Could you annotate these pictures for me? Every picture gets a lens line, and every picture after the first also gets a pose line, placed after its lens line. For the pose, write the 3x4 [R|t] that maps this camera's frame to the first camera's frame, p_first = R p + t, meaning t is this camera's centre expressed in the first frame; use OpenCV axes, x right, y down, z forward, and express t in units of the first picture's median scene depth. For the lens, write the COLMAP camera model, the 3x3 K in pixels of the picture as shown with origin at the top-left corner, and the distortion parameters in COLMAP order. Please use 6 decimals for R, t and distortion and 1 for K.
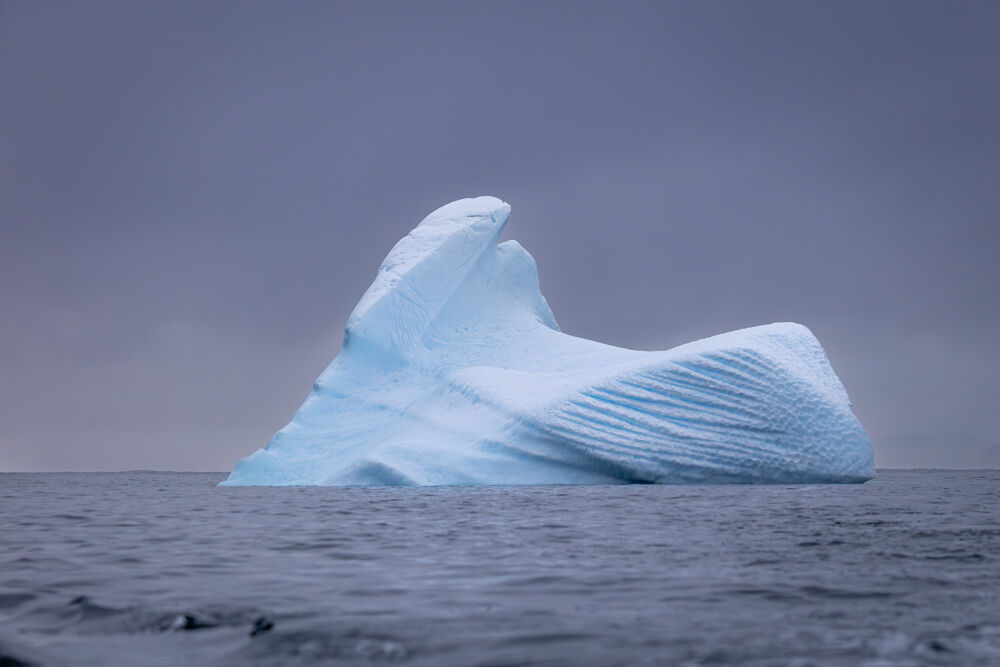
lens RADIAL K [[3753.0, 0, 500.1], [0, 3753.0, 333.7], [0, 0, 1]] dist [-0.297124, 0.000000]
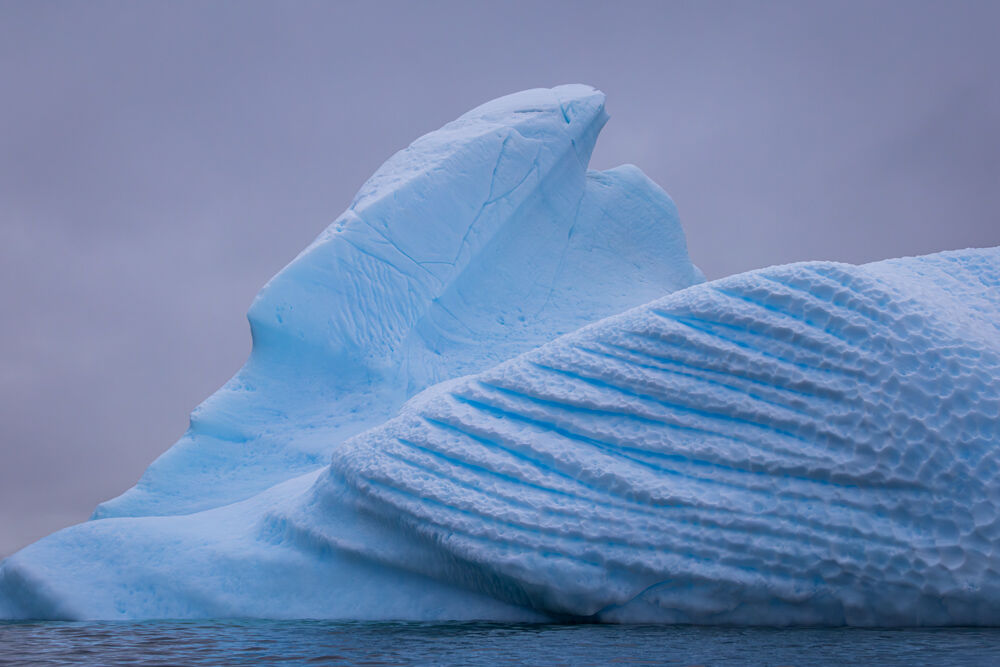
lens RADIAL K [[2807.9, 0, 499.8], [0, 2807.9, 331.4], [0, 0, 1]] dist [0.078699, 0.000000]
pose [[0.972759, -0.019102, -0.231031, 0.098766], [0.008802, 0.998924, -0.045531, 0.023051], [0.231652, 0.042258, 0.971880, 0.714516]]
